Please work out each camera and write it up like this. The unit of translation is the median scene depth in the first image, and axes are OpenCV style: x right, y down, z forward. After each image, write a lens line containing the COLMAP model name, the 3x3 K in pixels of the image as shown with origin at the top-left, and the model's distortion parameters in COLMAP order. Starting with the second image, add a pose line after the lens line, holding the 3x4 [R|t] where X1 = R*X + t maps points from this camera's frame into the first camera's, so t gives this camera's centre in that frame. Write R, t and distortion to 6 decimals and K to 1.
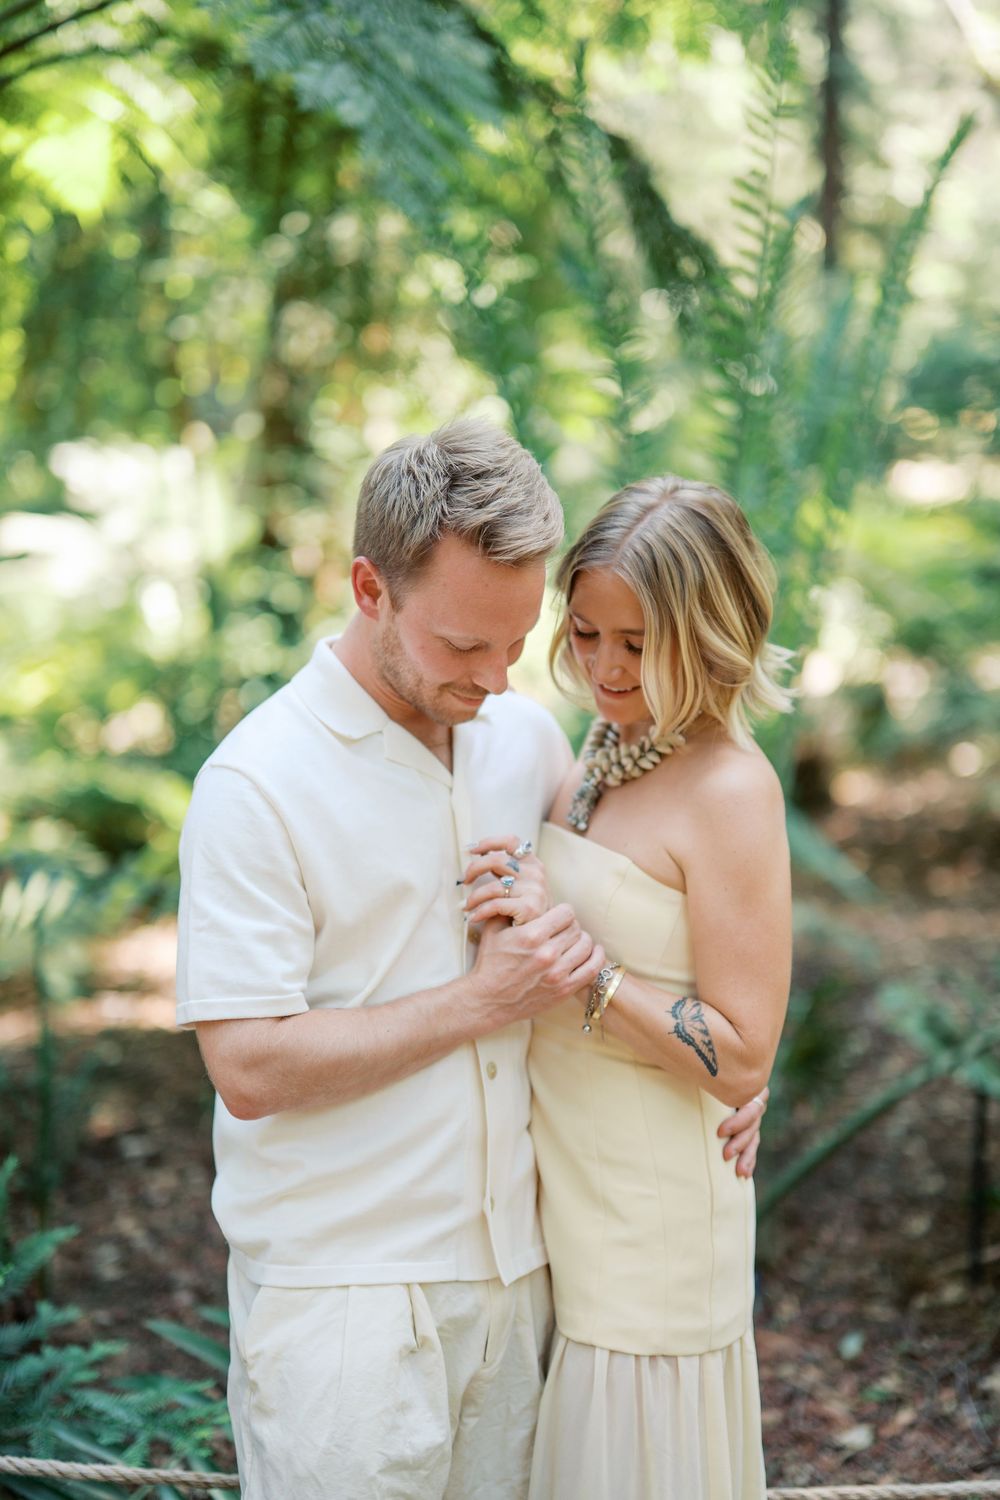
lens RADIAL K [[2098.9, 0, 496.2], [0, 2098.9, 801.8], [0, 0, 1]] dist [-0.006244, -0.124025]
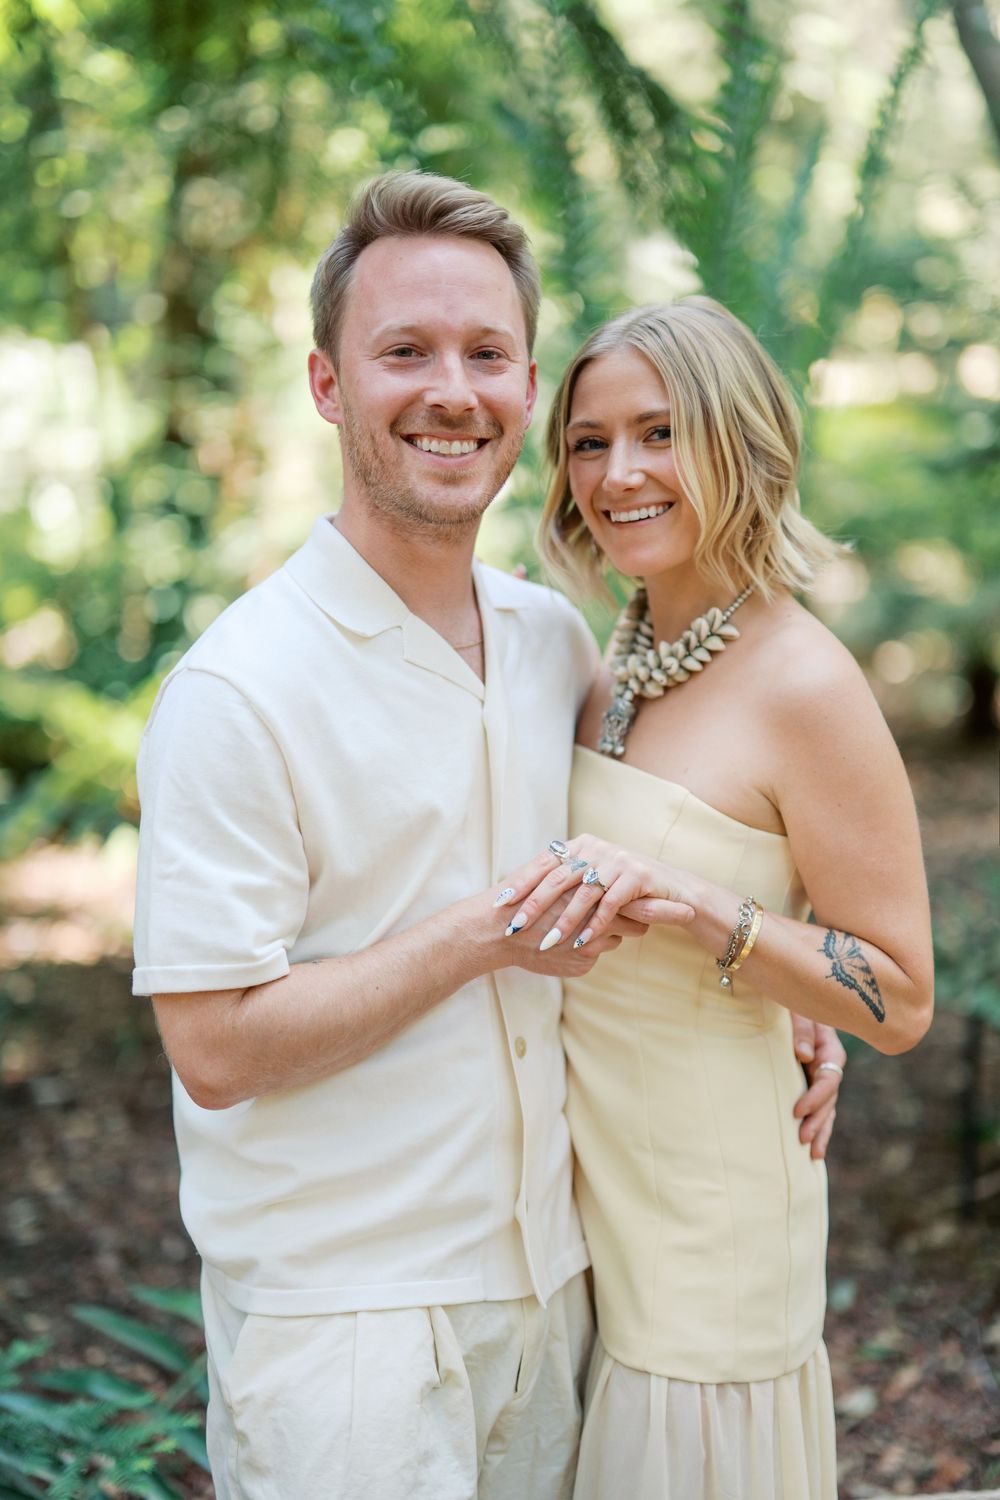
lens RADIAL K [[2175.6, 0, 500.0], [0, 2175.6, 750.0], [0, 0, 1]] dist [0.006045, 0.005772]
pose [[0.998924, -0.019231, 0.042211, -0.033928], [0.018436, 0.999647, 0.019127, -0.004389], [-0.042564, -0.018328, 0.998926, 0.108765]]
